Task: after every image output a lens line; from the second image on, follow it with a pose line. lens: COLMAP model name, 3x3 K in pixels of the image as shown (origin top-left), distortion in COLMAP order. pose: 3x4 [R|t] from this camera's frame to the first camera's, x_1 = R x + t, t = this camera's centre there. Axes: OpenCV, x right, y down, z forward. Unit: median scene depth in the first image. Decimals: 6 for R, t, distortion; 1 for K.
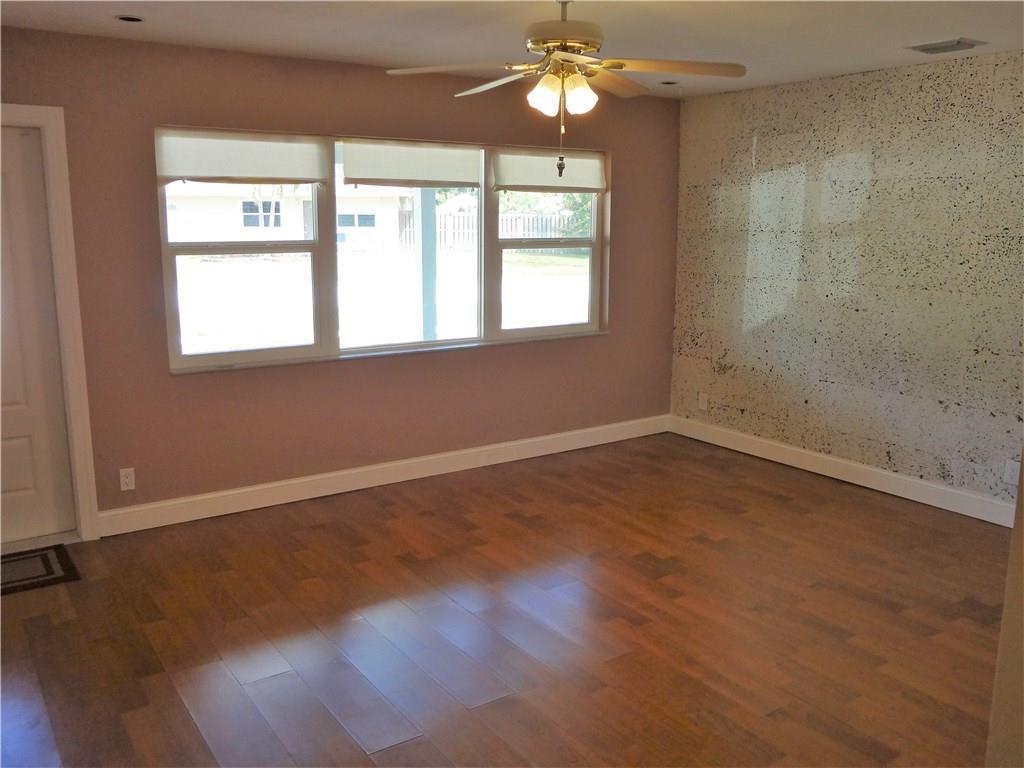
lens RADIAL K [[902.2, 0, 512.0], [0, 902.2, 384.0], [0, 0, 1]] dist [-0.001461, 0.012364]
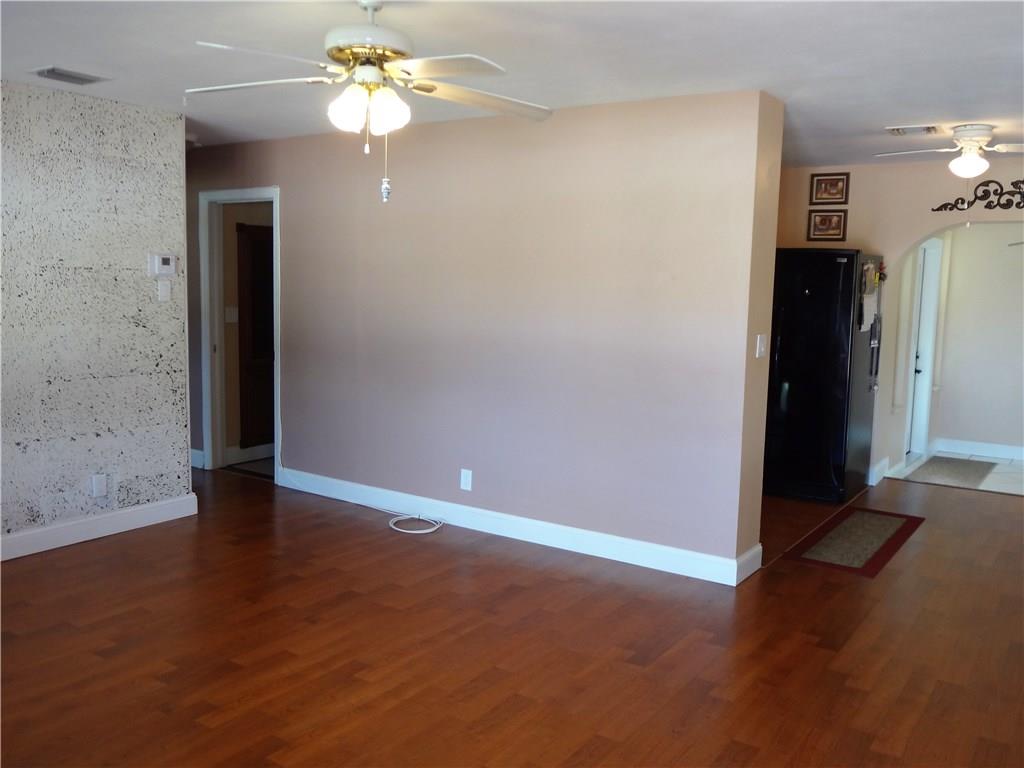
lens RADIAL K [[917.6, 0, 512.0], [0, 917.6, 384.0], [0, 0, 1]] dist [0.058346, 0.001468]
pose [[-0.368208, -0.119205, 0.922070, -0.618770], [0.156411, 0.969670, 0.187818, -0.146816], [-0.916492, 0.213378, -0.338395, 0.876466]]
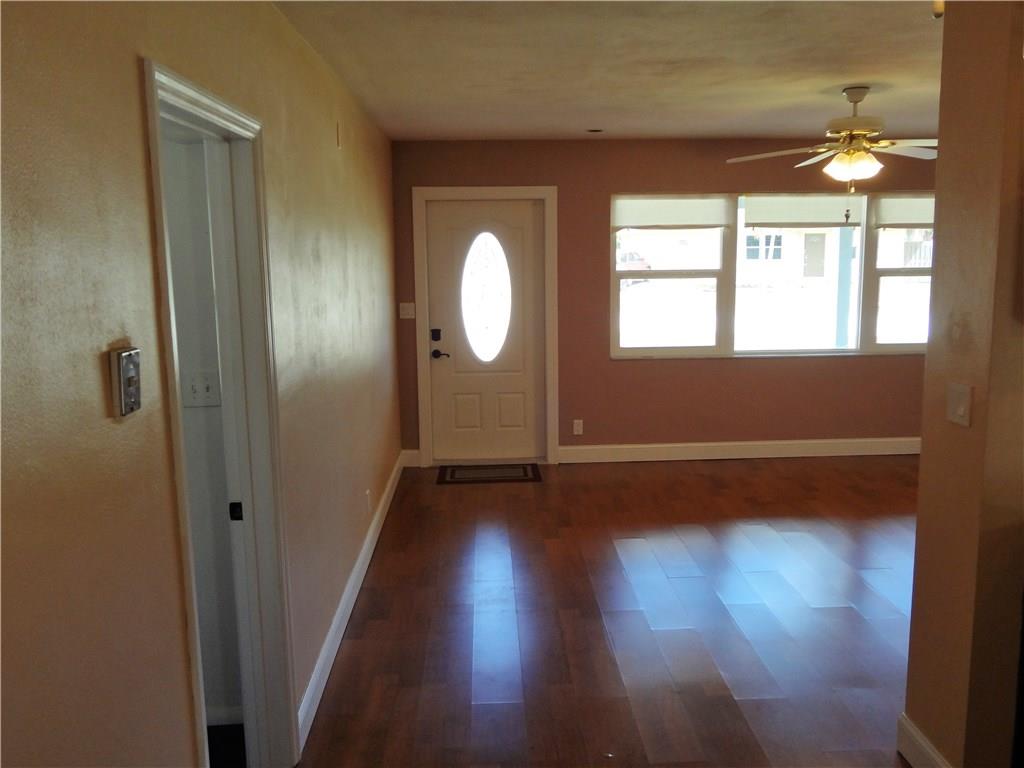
lens RADIAL K [[902.2, 0, 512.0], [0, 902.2, 384.0], [0, 0, 1]] dist [-0.001461, 0.012364]
pose [[0.851483, 0.064663, -0.520379, 0.257845], [-0.082947, 0.996483, -0.011900, 0.060866], [0.517780, 0.053296, 0.853852, -0.344937]]
